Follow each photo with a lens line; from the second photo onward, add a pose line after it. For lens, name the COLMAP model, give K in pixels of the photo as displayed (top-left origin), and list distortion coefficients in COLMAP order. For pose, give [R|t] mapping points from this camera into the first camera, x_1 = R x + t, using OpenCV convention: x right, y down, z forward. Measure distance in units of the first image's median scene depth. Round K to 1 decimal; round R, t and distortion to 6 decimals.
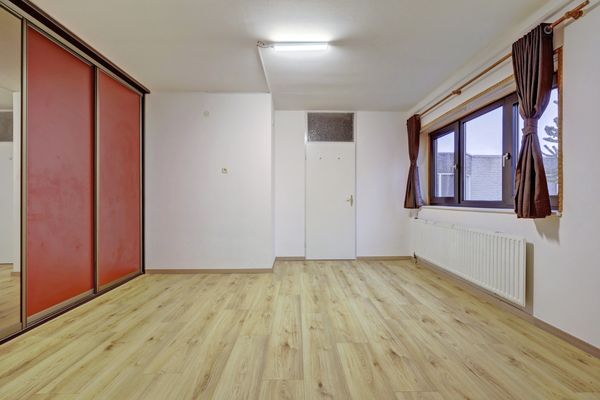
lens RADIAL K [[273.6, 0, 304.7], [0, 273.6, 200.6], [0, 0, 1]] dist [0.001773, 0.000899]
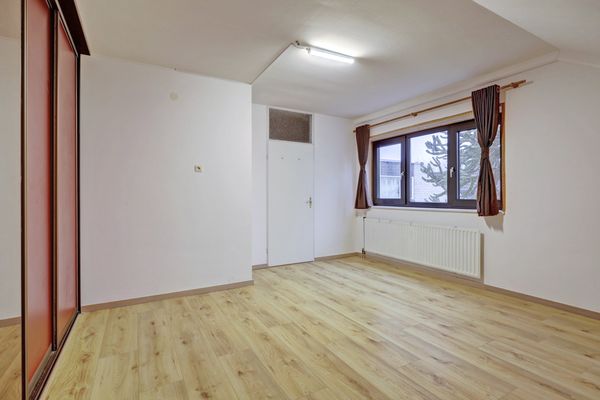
lens RADIAL K [[308.2, 0, 311.2], [0, 308.2, 197.0], [0, 0, 1]] dist [0.004700, -0.000901]
pose [[0.867673, -0.005458, 0.497105, -0.651406], [0.004902, 0.999985, 0.002424, -0.036784], [-0.497110, 0.000333, 0.867687, 0.038463]]
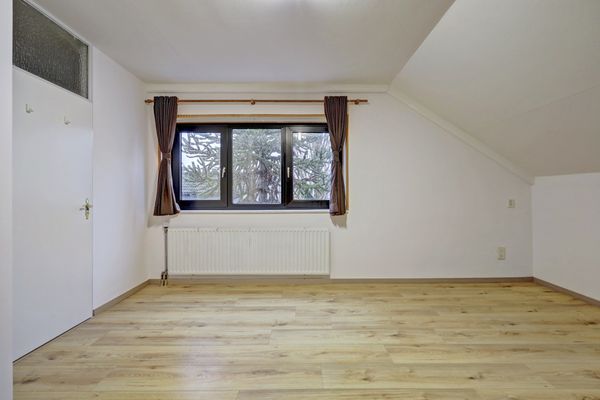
lens RADIAL K [[273.6, 0, 309.4], [0, 273.6, 196.7], [0, 0, 1]] dist [0.001773, 0.000899]
pose [[0.001570, -0.000969, 0.999998, -0.609137], [0.004282, 0.999990, 0.000962, -0.035945], [-0.999990, 0.004281, 0.001574, 0.958432]]
